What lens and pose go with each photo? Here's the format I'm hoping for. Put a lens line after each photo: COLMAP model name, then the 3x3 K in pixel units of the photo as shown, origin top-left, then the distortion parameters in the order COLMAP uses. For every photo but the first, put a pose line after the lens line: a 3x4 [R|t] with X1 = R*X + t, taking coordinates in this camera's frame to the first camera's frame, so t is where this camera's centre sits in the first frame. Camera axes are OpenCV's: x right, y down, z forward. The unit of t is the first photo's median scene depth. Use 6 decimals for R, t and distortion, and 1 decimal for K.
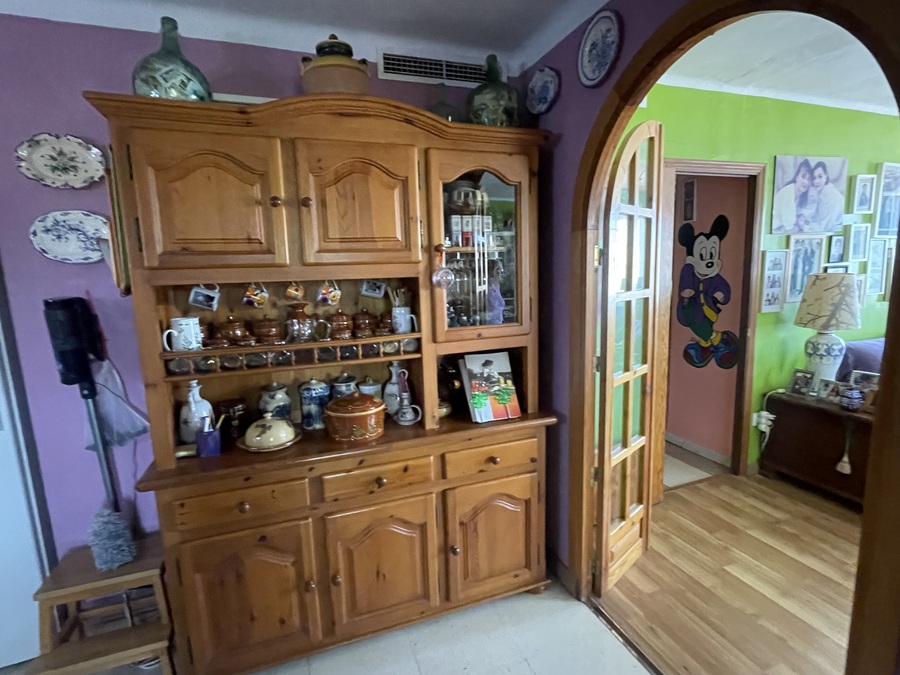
lens RADIAL K [[450.9, 0, 448.9], [0, 450.9, 339.1], [0, 0, 1]] dist [-0.001572, -0.000455]
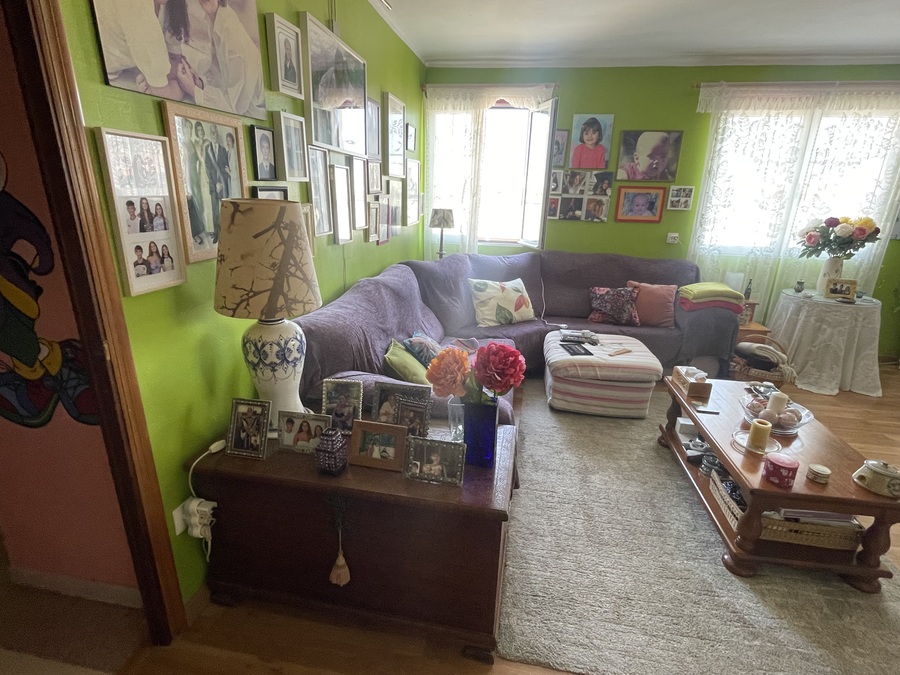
lens RADIAL K [[450.9, 0, 450.6], [0, 450.9, 339.5], [0, 0, 1]] dist [-0.001572, -0.000455]
pose [[0.493584, -0.221892, 0.840916, 0.486549], [0.085977, 0.974618, 0.206707, -0.078482], [-0.865438, -0.029728, 0.500133, 0.551058]]
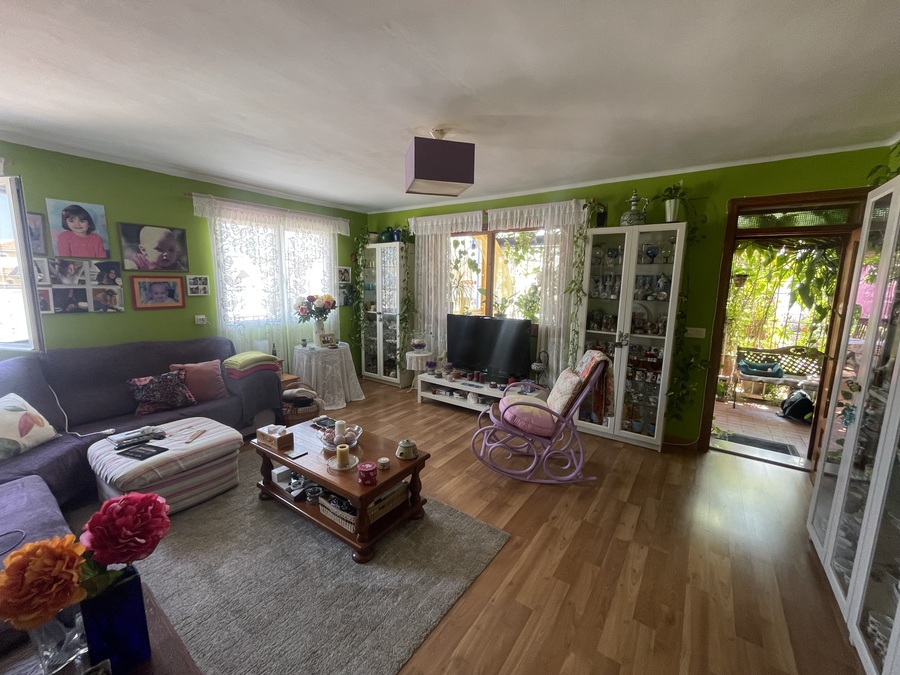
lens RADIAL K [[364.8, 0, 448.1], [0, 364.8, 337.8], [0, 0, 1]] dist [-0.002158, 0.000233]
pose [[-0.562463, -0.095927, 0.821239, 0.526790], [0.130271, 0.970560, 0.202591, -0.121078], [-0.816496, 0.220934, -0.533407, 0.650011]]
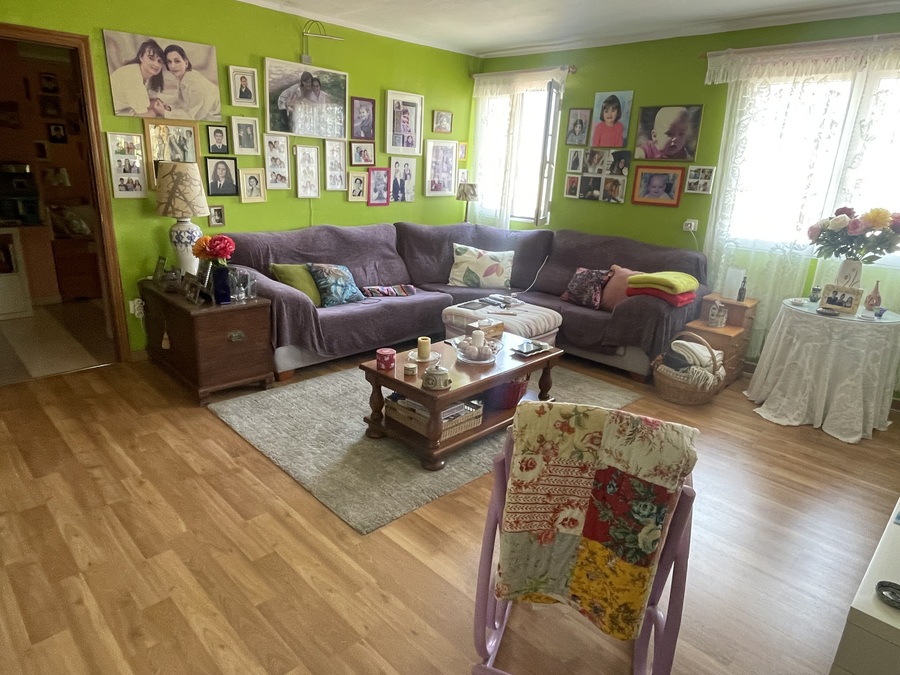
lens RADIAL K [[560.4, 0, 450.5], [0, 560.4, 342.9], [0, 0, 1]] dist [-0.004730, -0.000241]
pose [[0.904551, -0.051404, 0.423256, 0.819777], [-0.016909, 0.987600, 0.156080, 0.051428], [-0.426031, -0.148339, 0.892465, -0.456022]]
